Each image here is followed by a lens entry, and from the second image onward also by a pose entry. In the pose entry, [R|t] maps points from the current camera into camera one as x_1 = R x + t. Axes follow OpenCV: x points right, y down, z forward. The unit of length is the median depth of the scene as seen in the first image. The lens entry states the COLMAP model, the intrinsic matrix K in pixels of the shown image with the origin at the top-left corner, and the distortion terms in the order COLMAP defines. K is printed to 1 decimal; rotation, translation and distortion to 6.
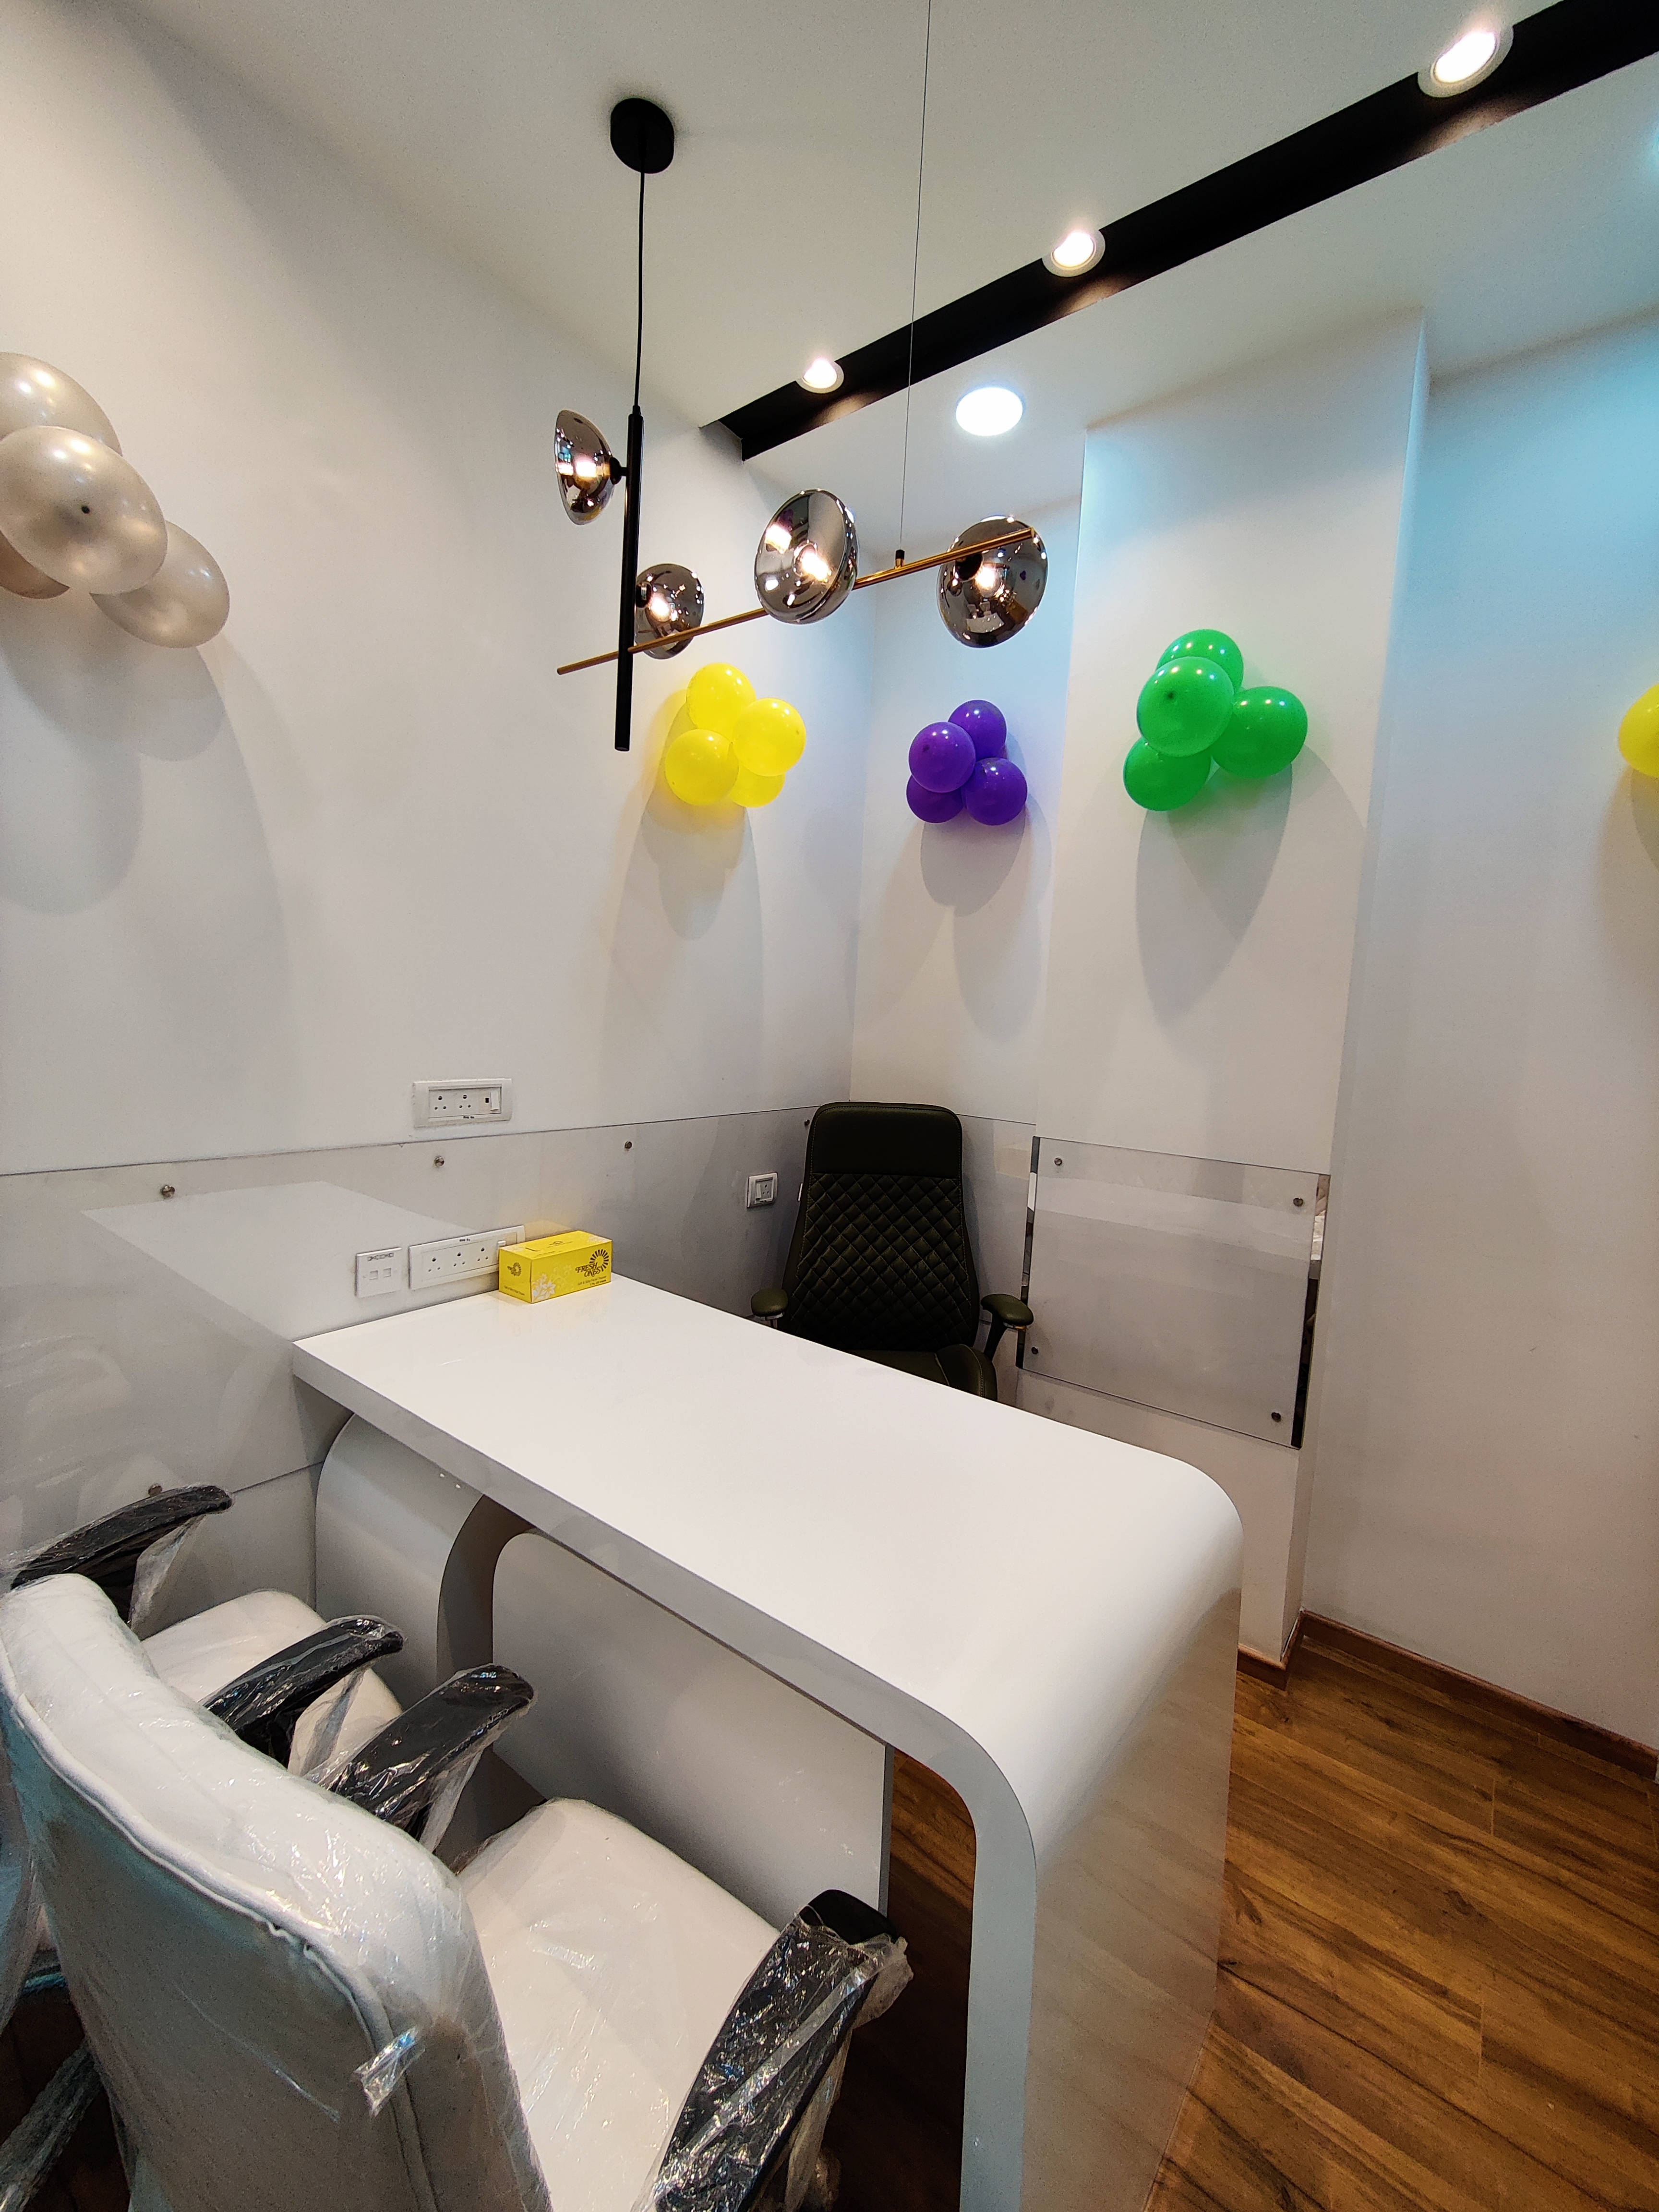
lens RADIAL K [[875.9, 0, 779.4], [0, 875.9, 1097.9], [0, 0, 1]] dist [0.007825, -0.000088]
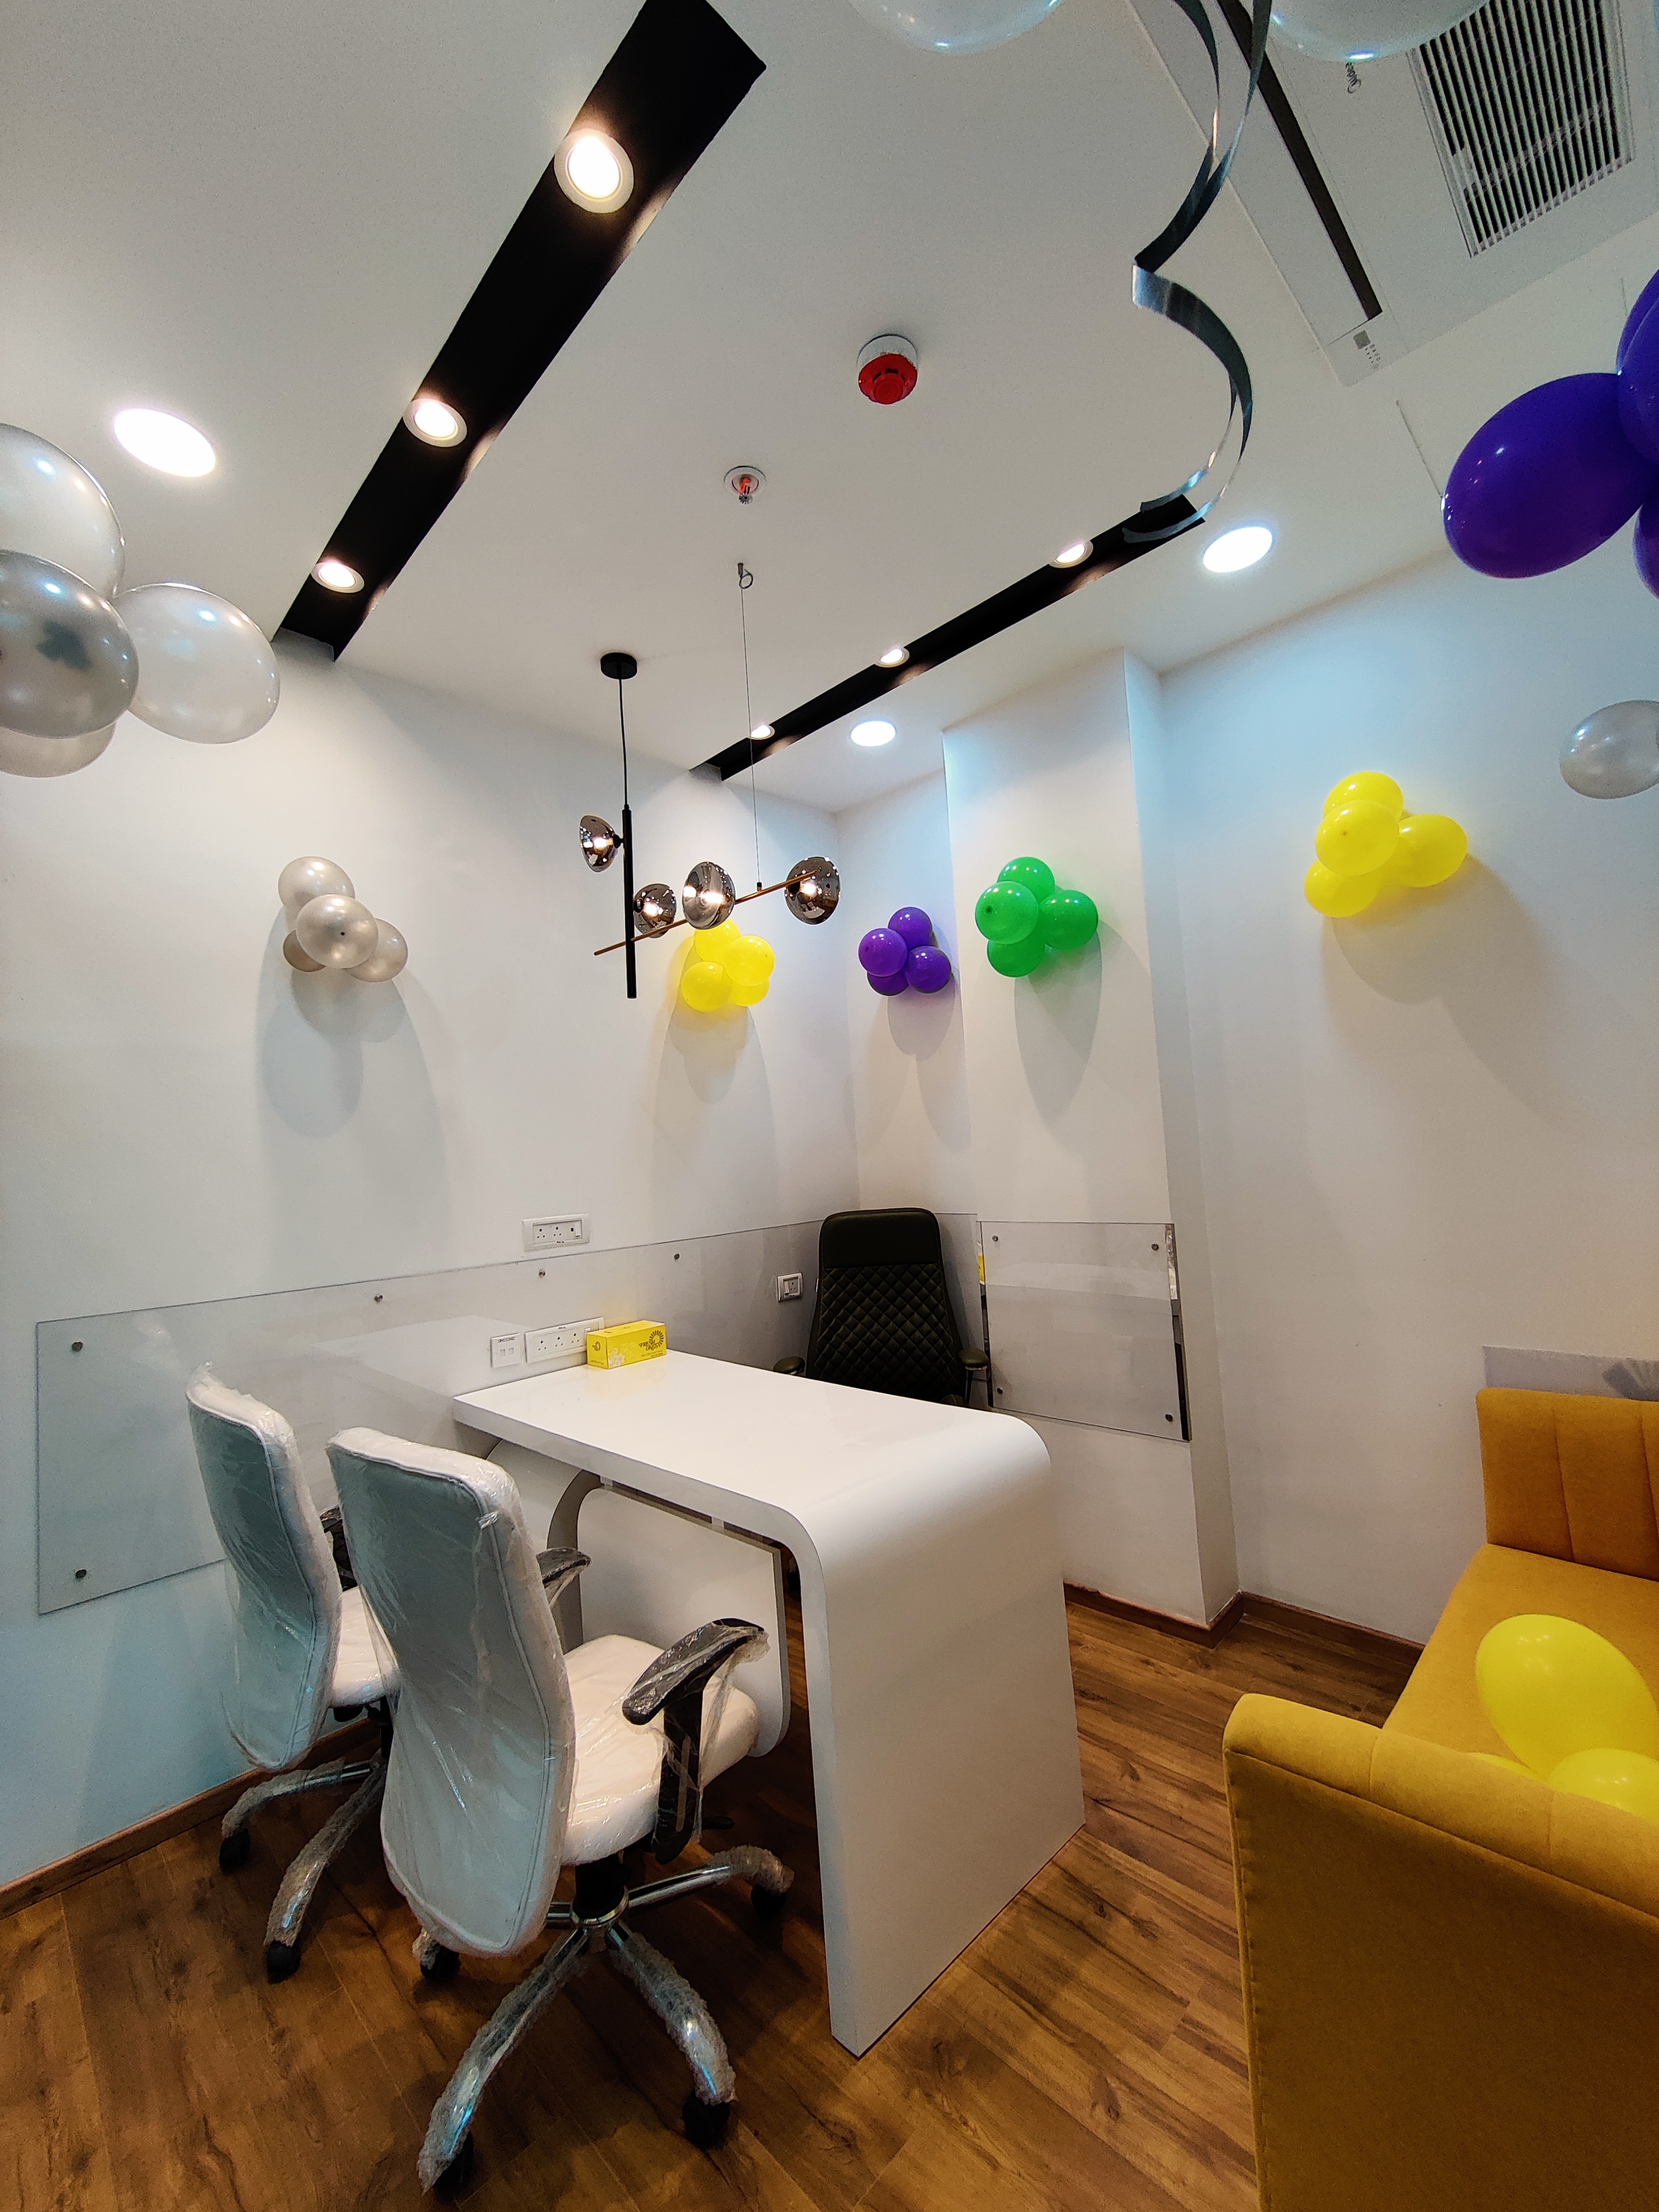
lens RADIAL K [[875.9, 0, 779.4], [0, 875.9, 1097.9], [0, 0, 1]] dist [0.007825, -0.000088]
pose [[0.983927, -0.117126, -0.134794, 0.233211], [0.093118, 0.980621, -0.172368, 0.072258], [0.152371, 0.157046, 0.975766, -0.416535]]
